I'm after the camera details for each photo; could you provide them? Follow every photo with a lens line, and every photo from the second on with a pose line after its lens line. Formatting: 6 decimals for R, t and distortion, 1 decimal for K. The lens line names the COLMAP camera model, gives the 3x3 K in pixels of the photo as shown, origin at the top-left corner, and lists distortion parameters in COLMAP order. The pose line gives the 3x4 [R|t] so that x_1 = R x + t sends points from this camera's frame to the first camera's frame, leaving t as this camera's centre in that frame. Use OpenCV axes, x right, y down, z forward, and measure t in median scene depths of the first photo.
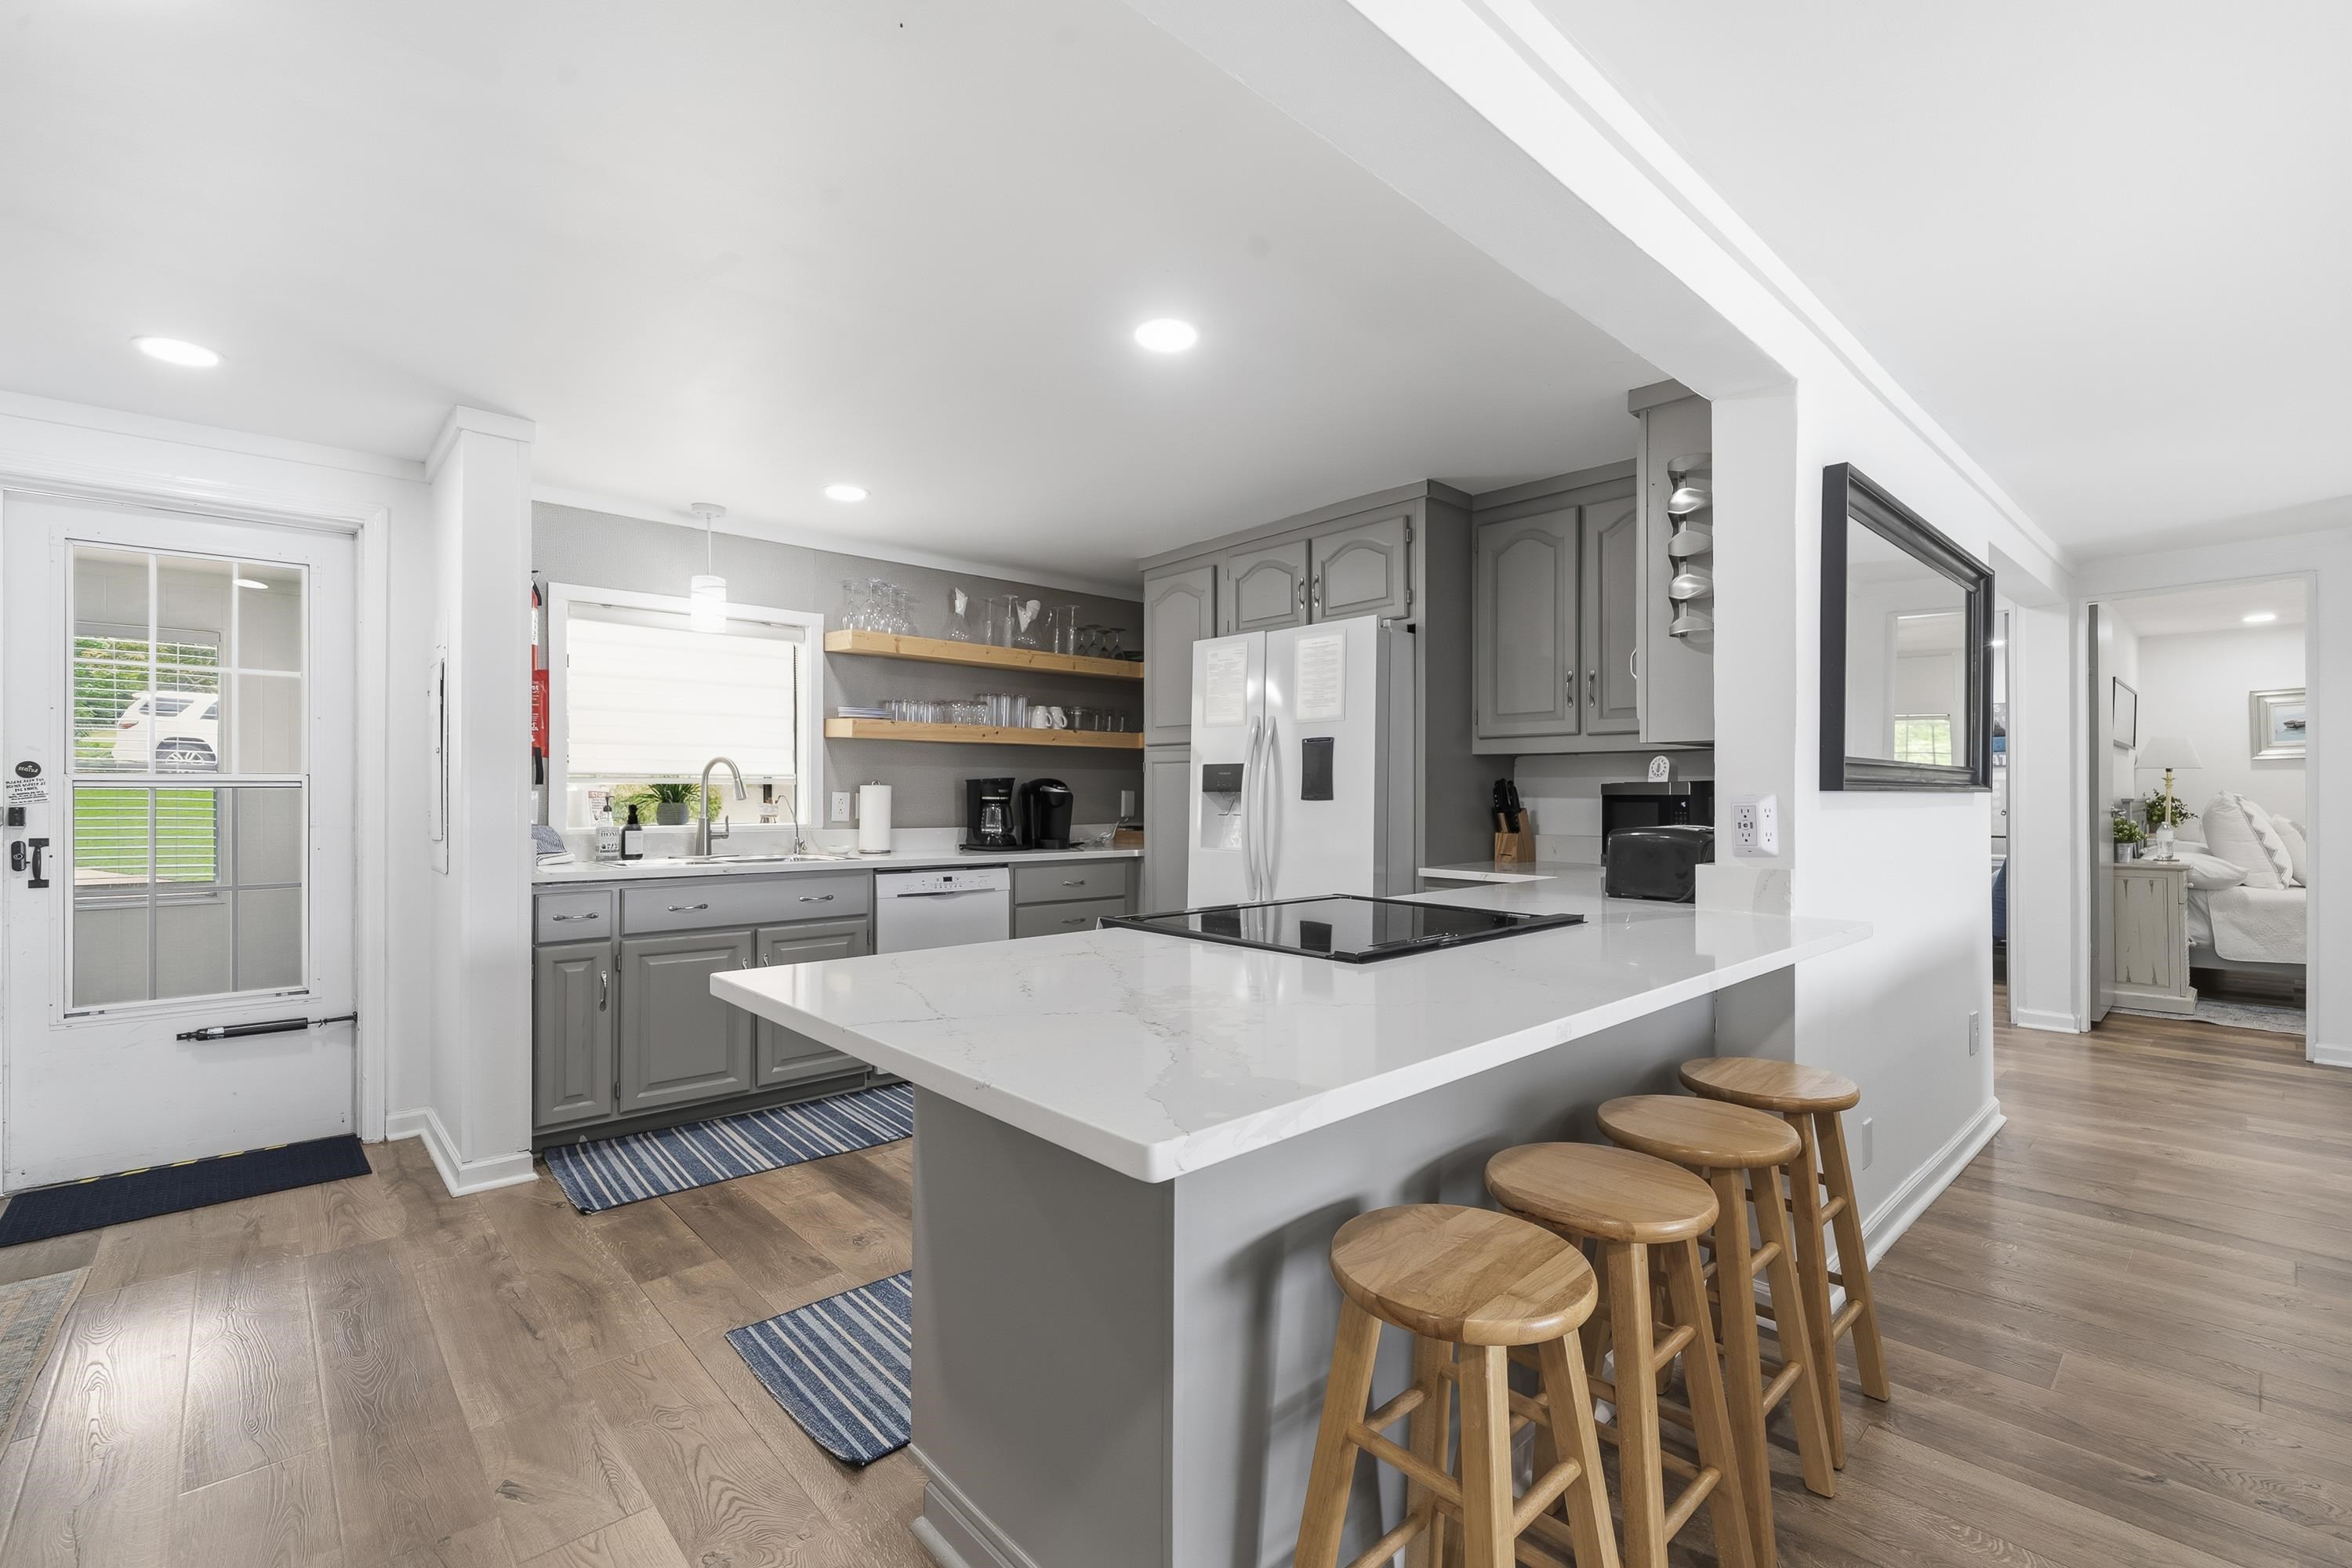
lens RADIAL K [[1017.7, 0, 1176.0], [0, 1017.7, 784.0], [0, 0, 1]] dist [-0.001295, -0.000158]
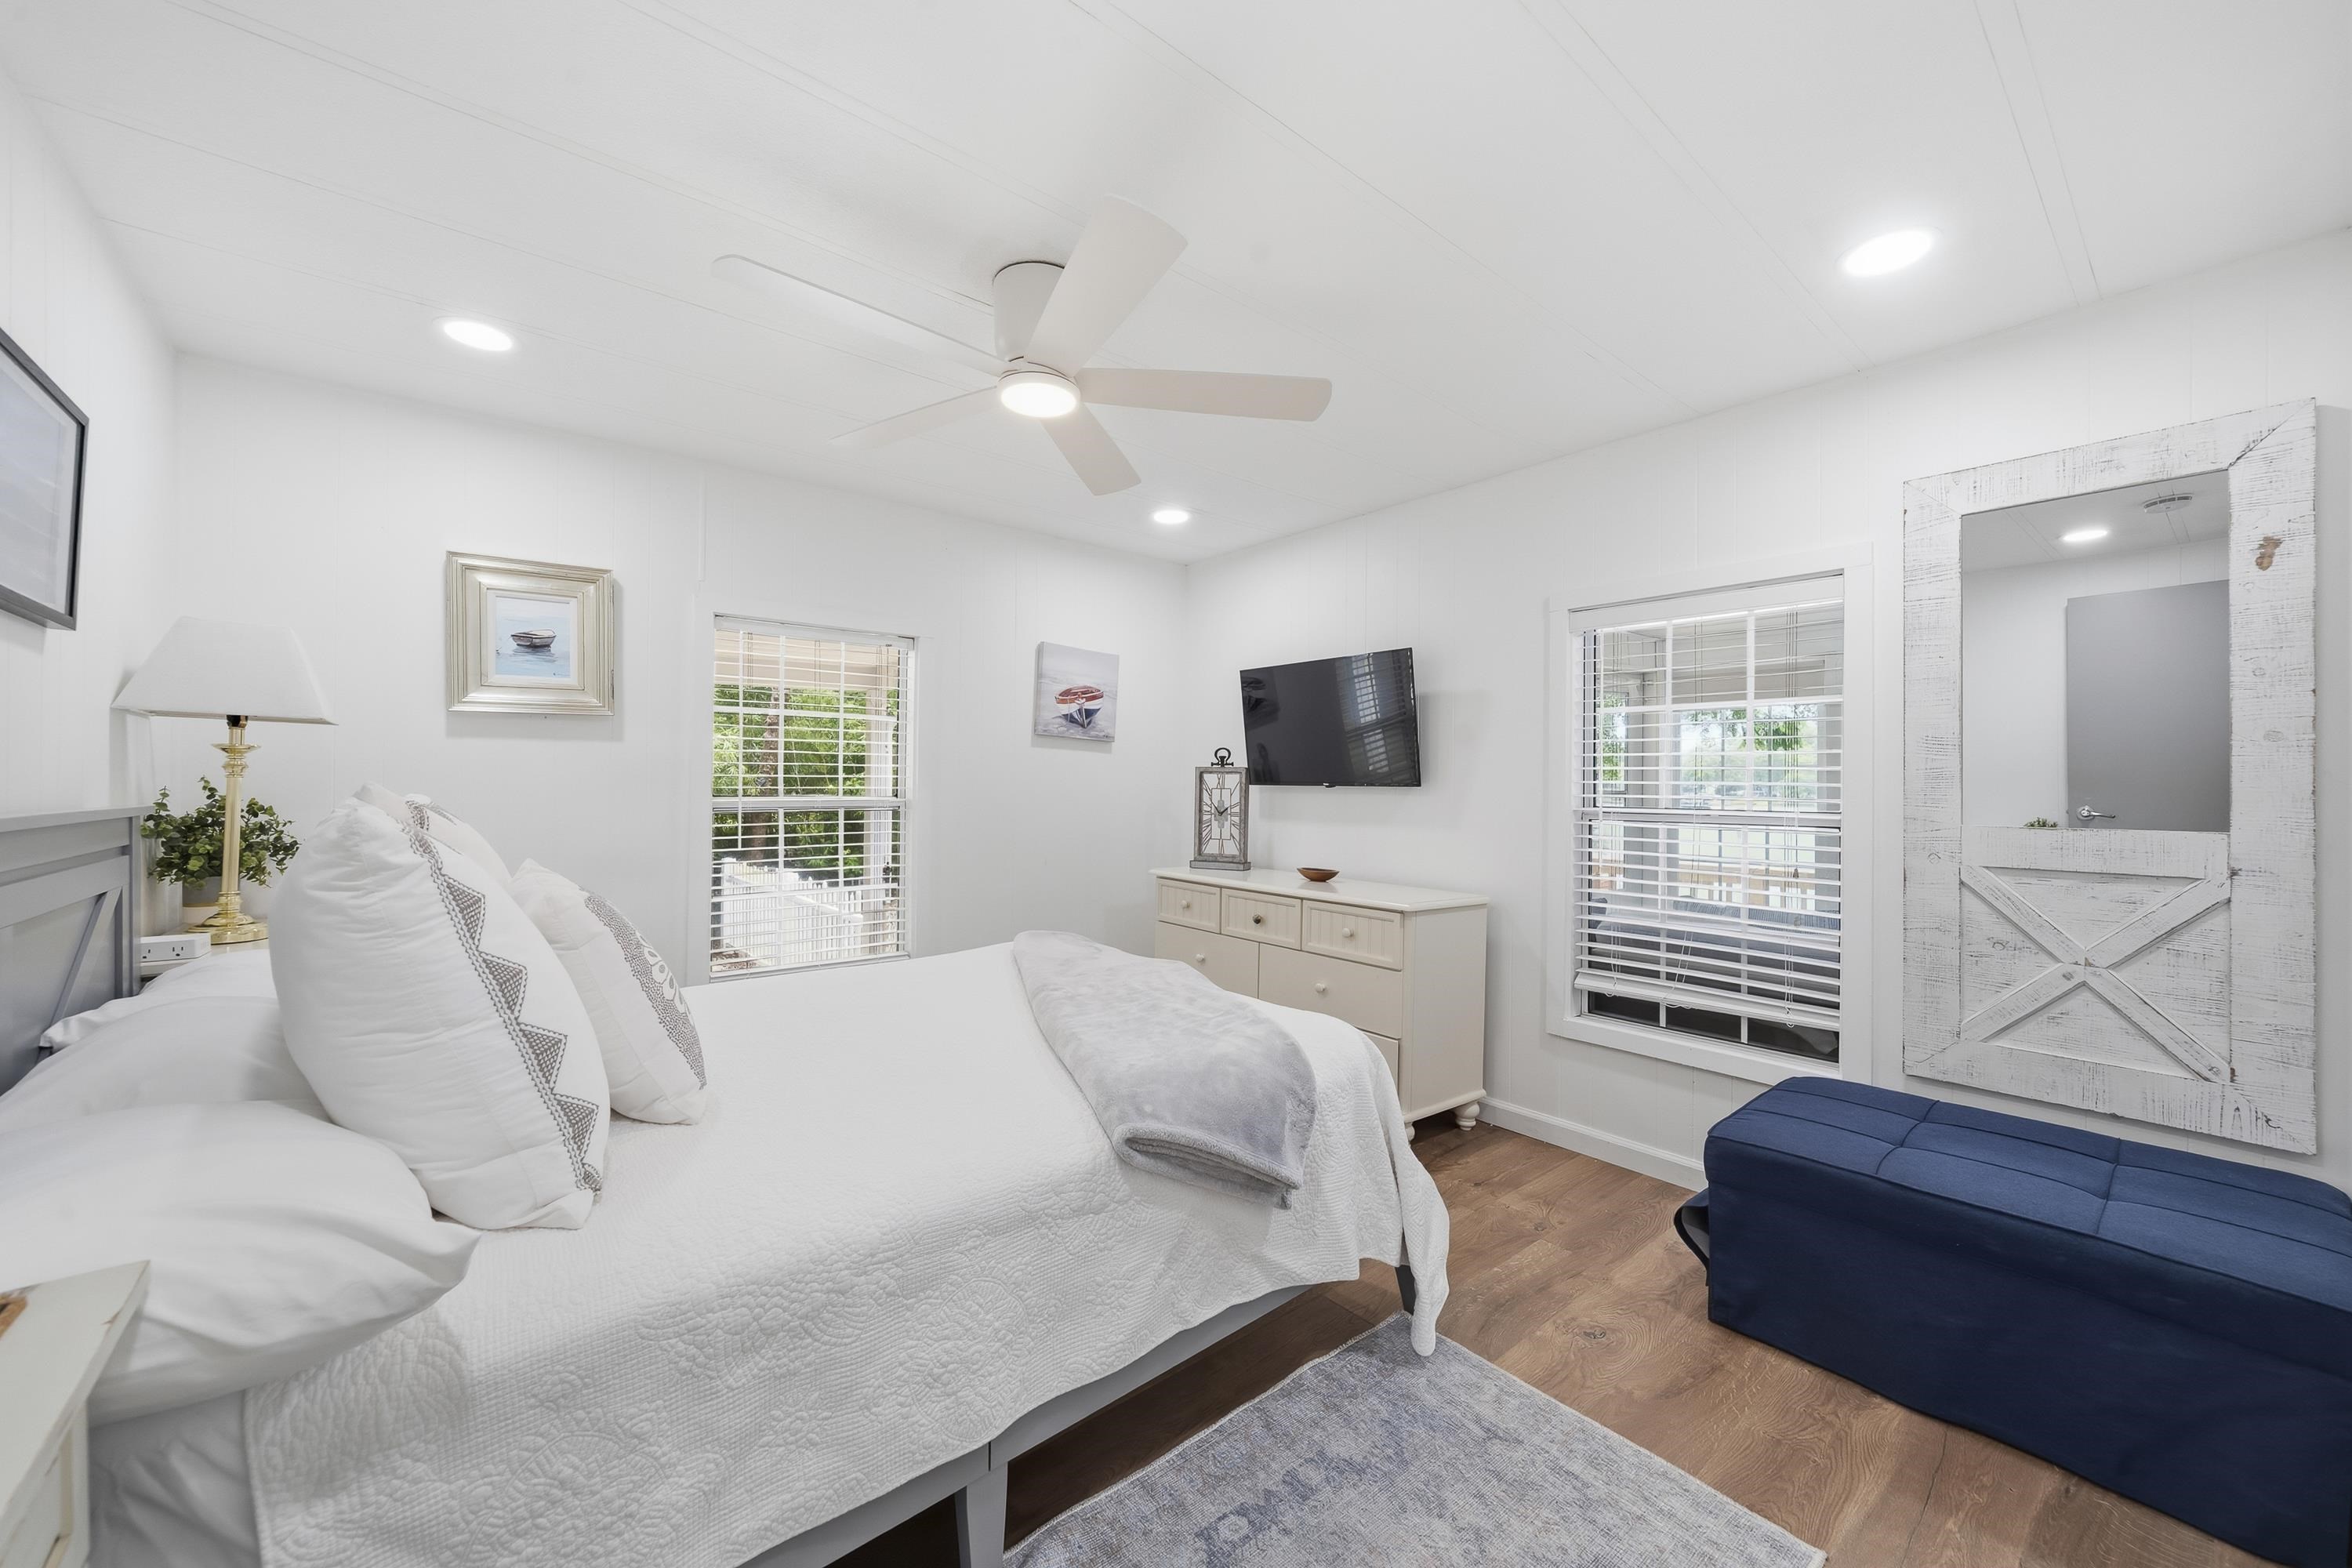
lens RADIAL K [[897.3, 0, 1174.1], [0, 897.3, 793.1], [0, 0, 1]] dist [-0.002094, 0.000004]
pose [[0.060723, -0.003498, 0.998149, 0.705387], [-0.016599, 0.999852, 0.004514, 0.003595], [-0.998017, -0.016842, 0.060656, 0.675988]]
